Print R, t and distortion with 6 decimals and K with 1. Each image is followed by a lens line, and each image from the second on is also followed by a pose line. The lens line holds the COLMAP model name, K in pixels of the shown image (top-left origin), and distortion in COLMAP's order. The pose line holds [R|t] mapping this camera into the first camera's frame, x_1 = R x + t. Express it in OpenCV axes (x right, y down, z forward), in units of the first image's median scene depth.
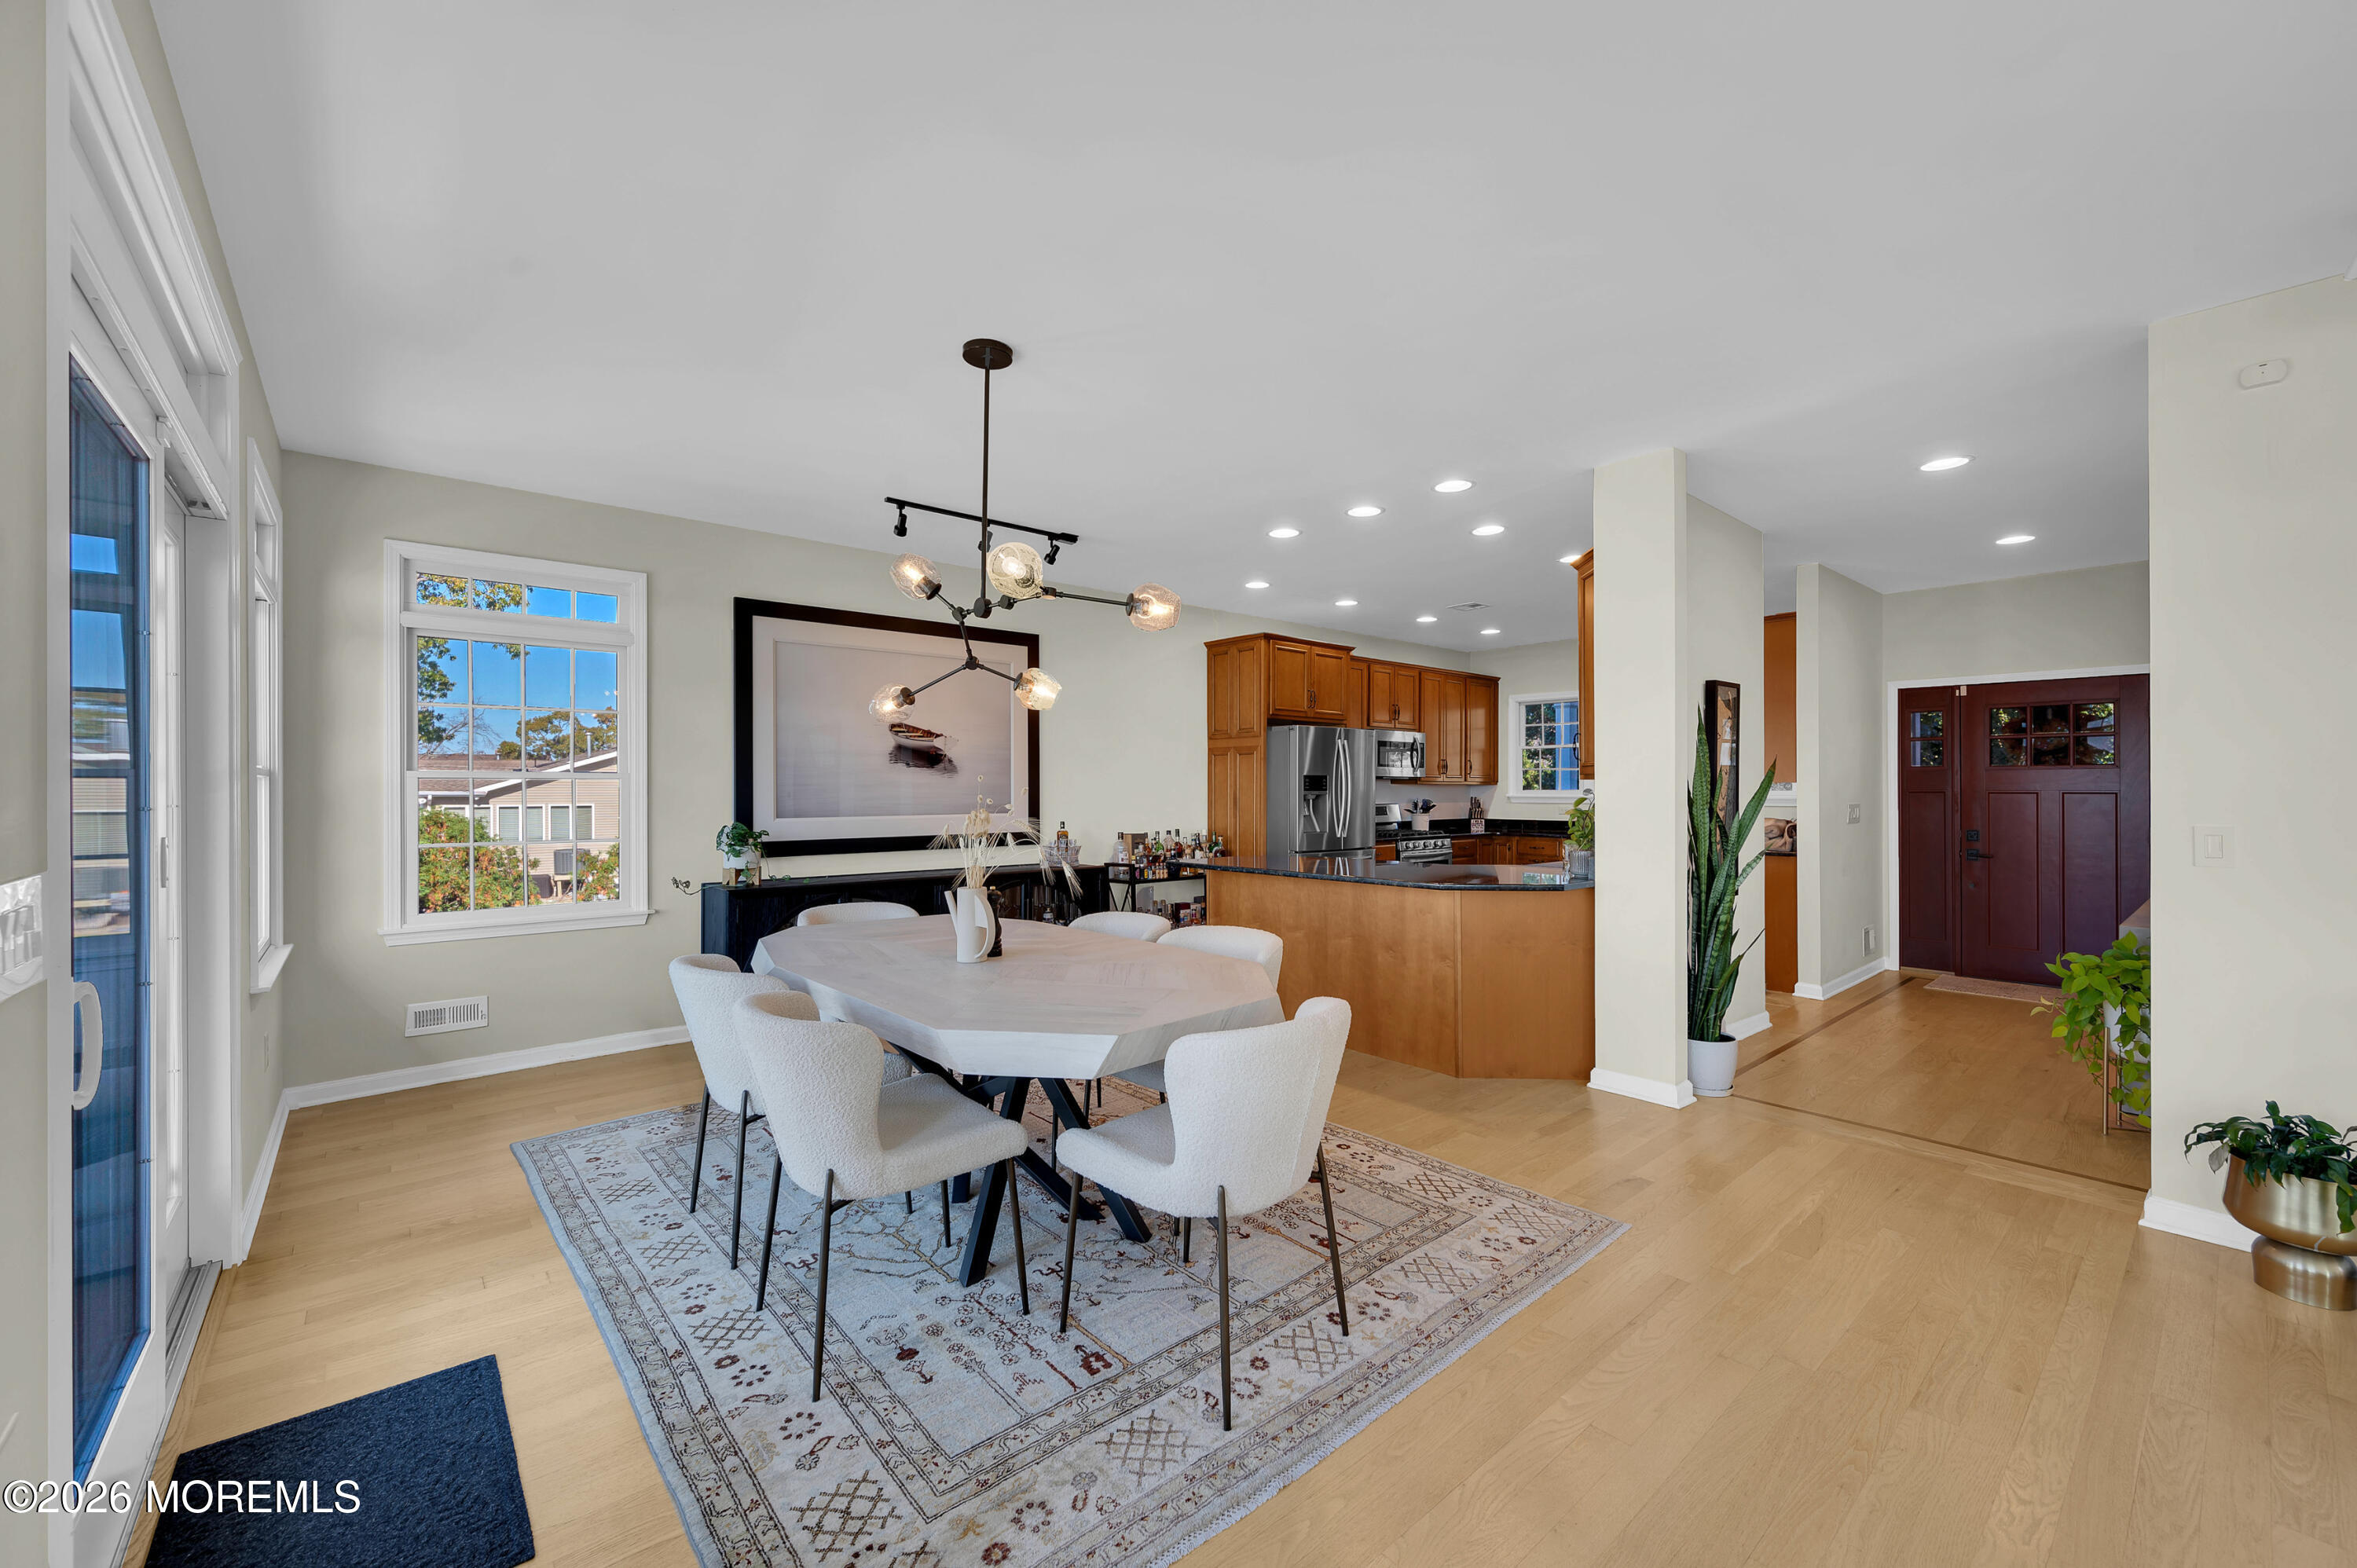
lens RADIAL K [[936.3, 0, 1181.6], [0, 936.3, 791.8], [0, 0, 1]] dist [0.000674, -0.000700]
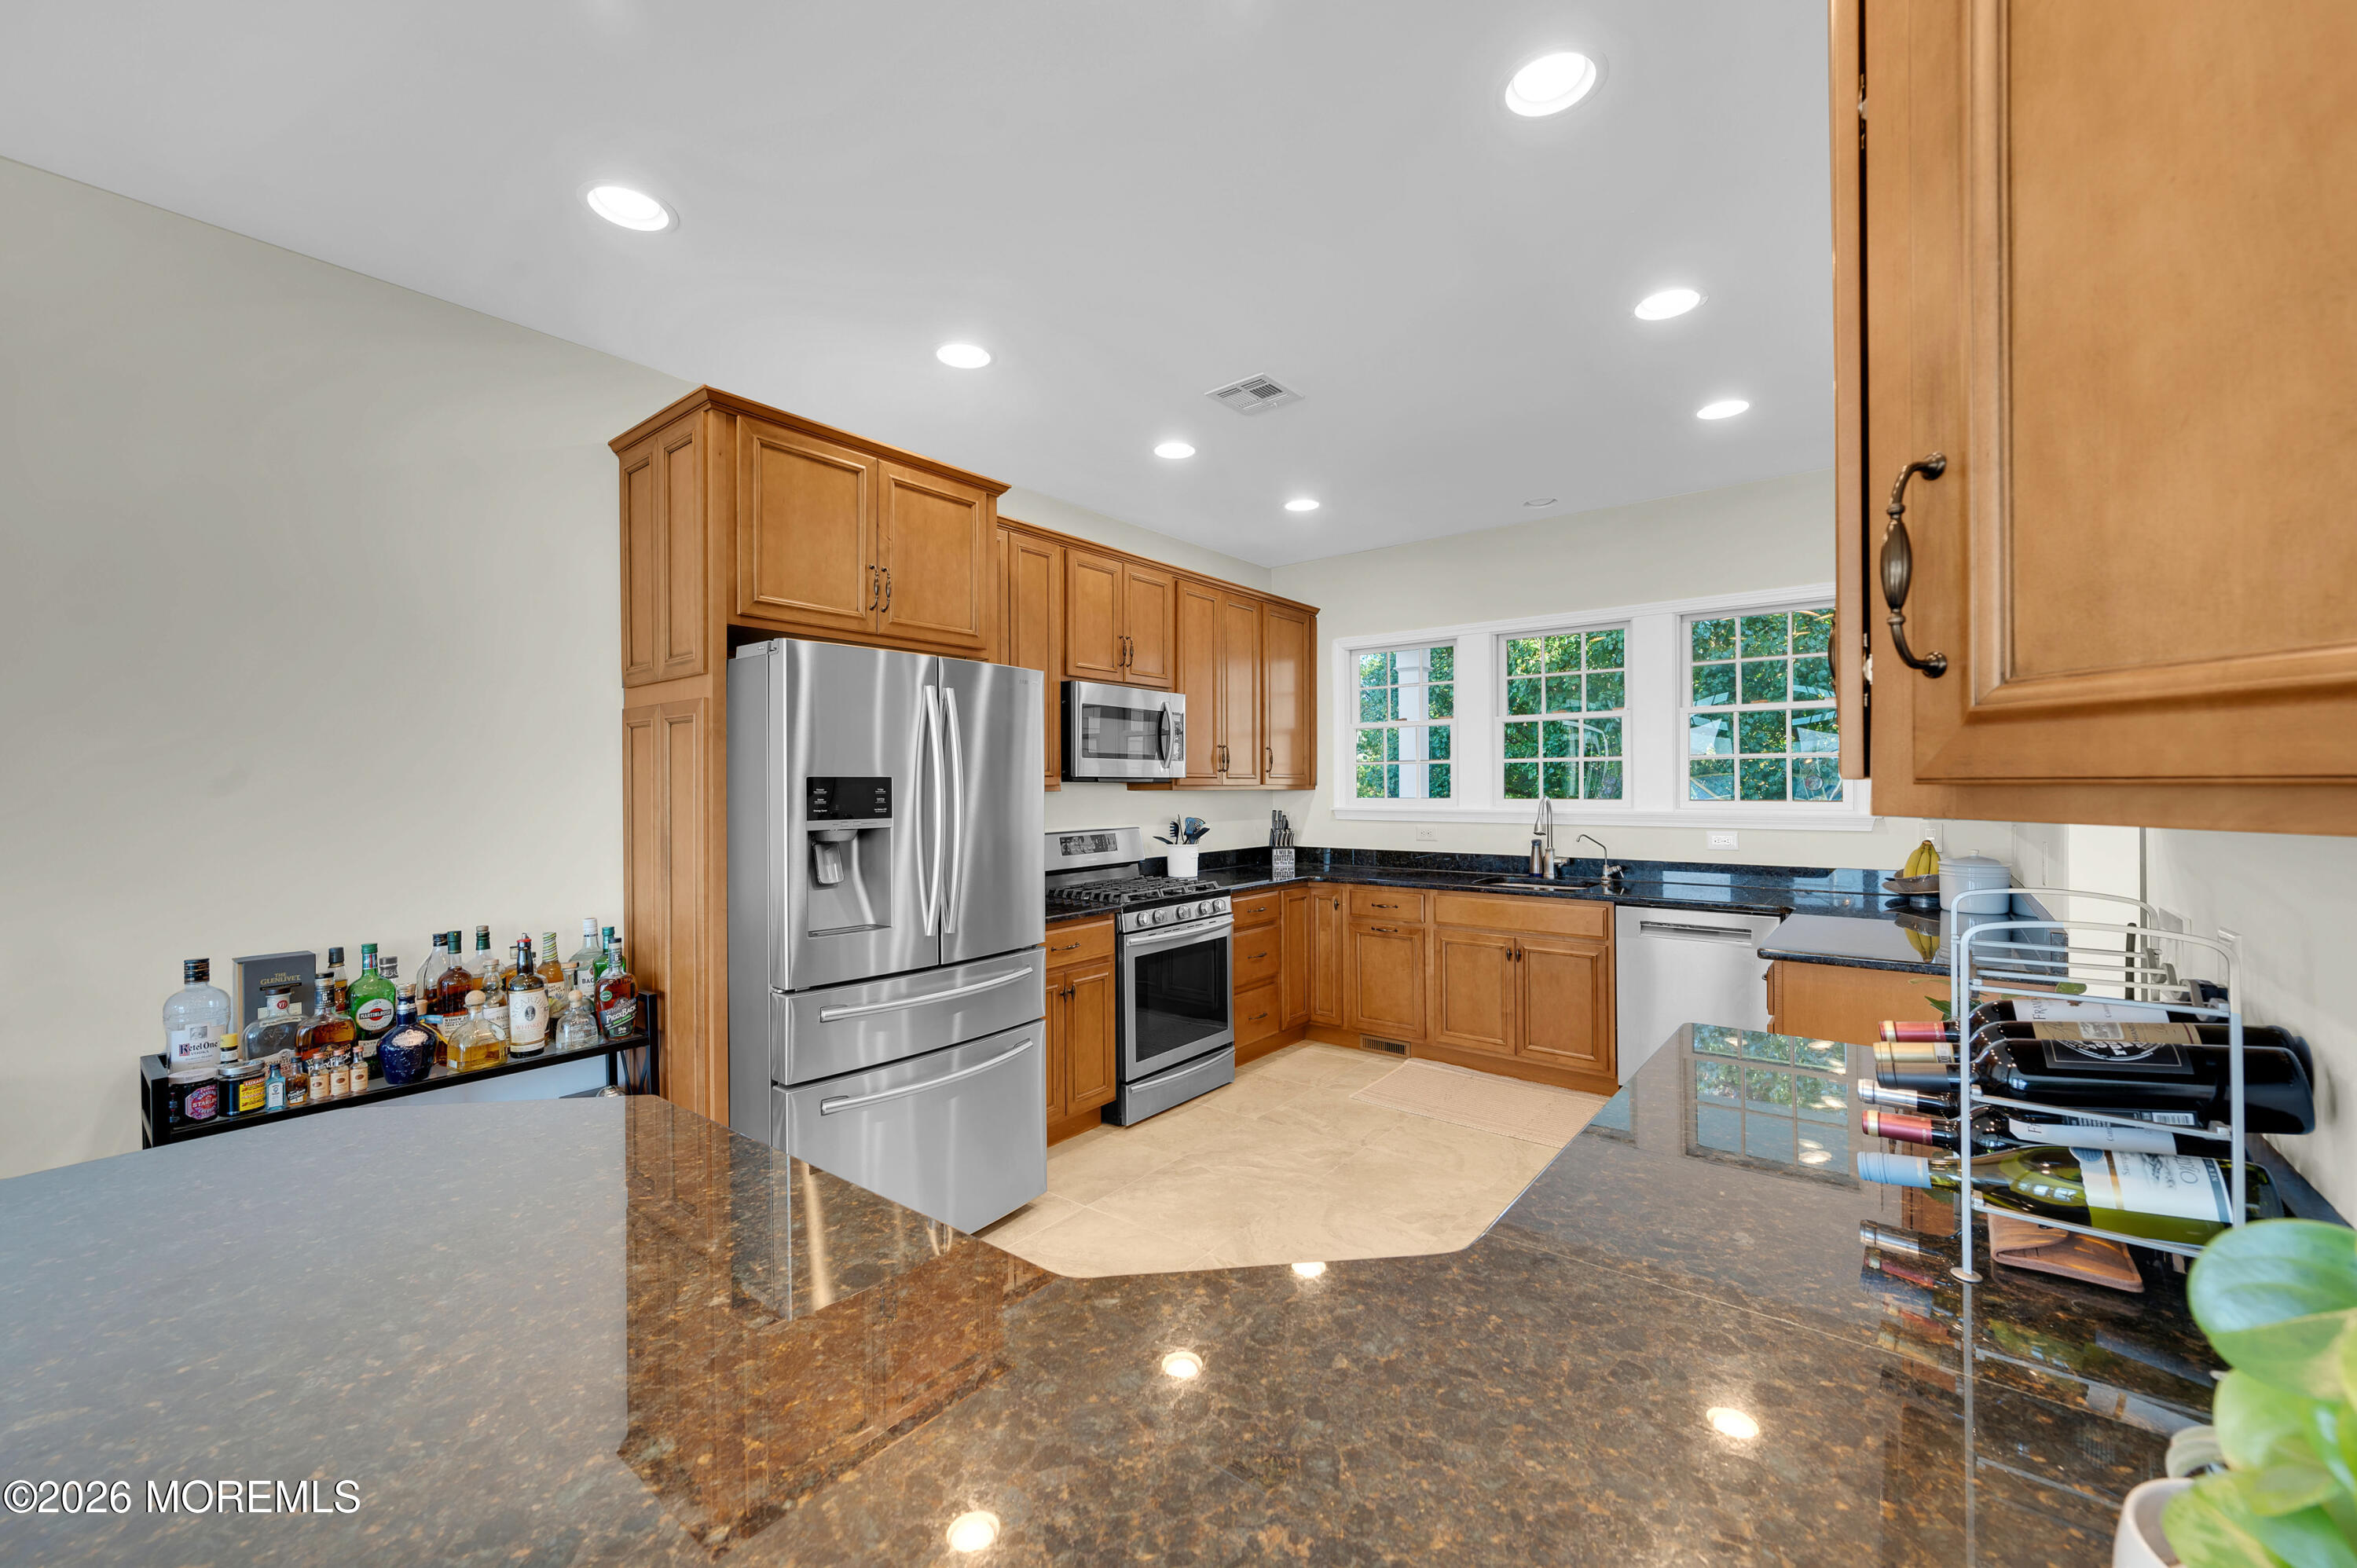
lens RADIAL K [[936.3, 0, 1167.3], [0, 936.3, 785.4], [0, 0, 1]] dist [0.000674, -0.000700]
pose [[0.984933, -0.006572, 0.172810, 0.222095], [0.007499, 0.999961, -0.004712, -0.012859], [-0.172772, 0.005937, 0.984944, 0.674959]]
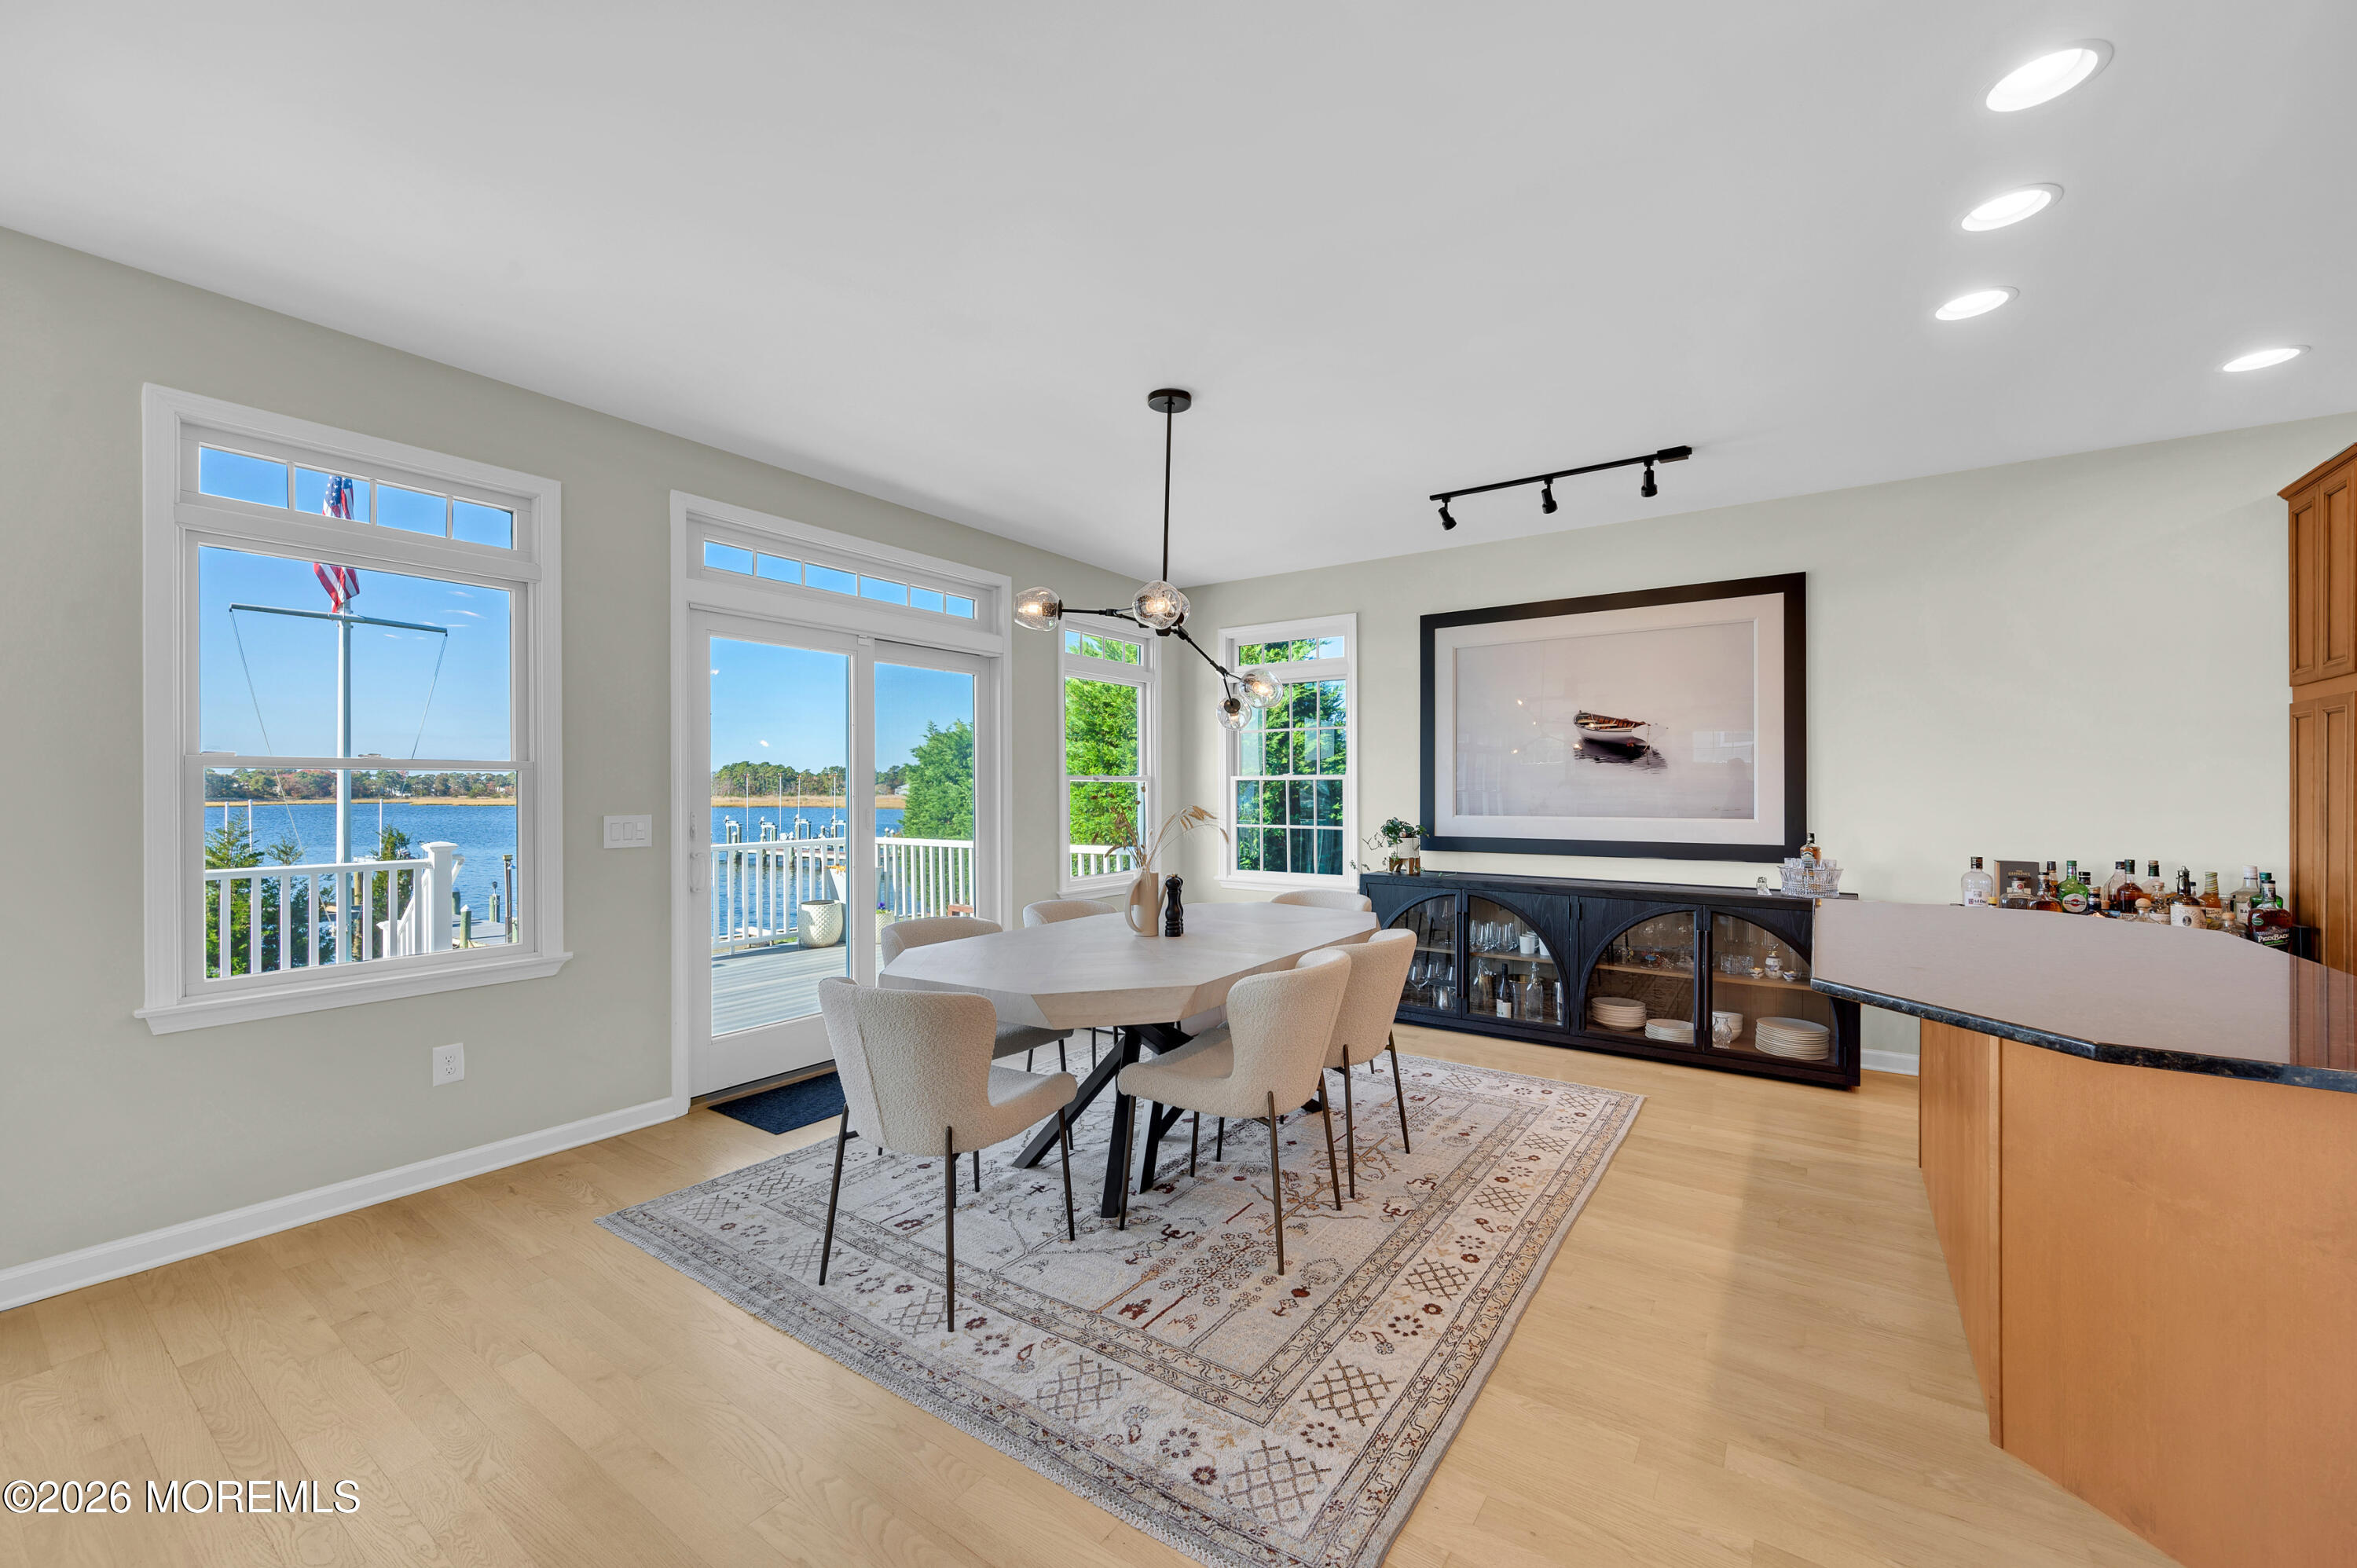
lens RADIAL K [[936.3, 0, 1162.3], [0, 936.3, 795.6], [0, 0, 1]] dist [0.000674, -0.000700]
pose [[0.233491, 0.008144, -0.972325, 0.439757], [-0.000902, 0.999966, 0.008159, -0.001908], [0.972359, -0.001028, 0.233490, 0.359858]]
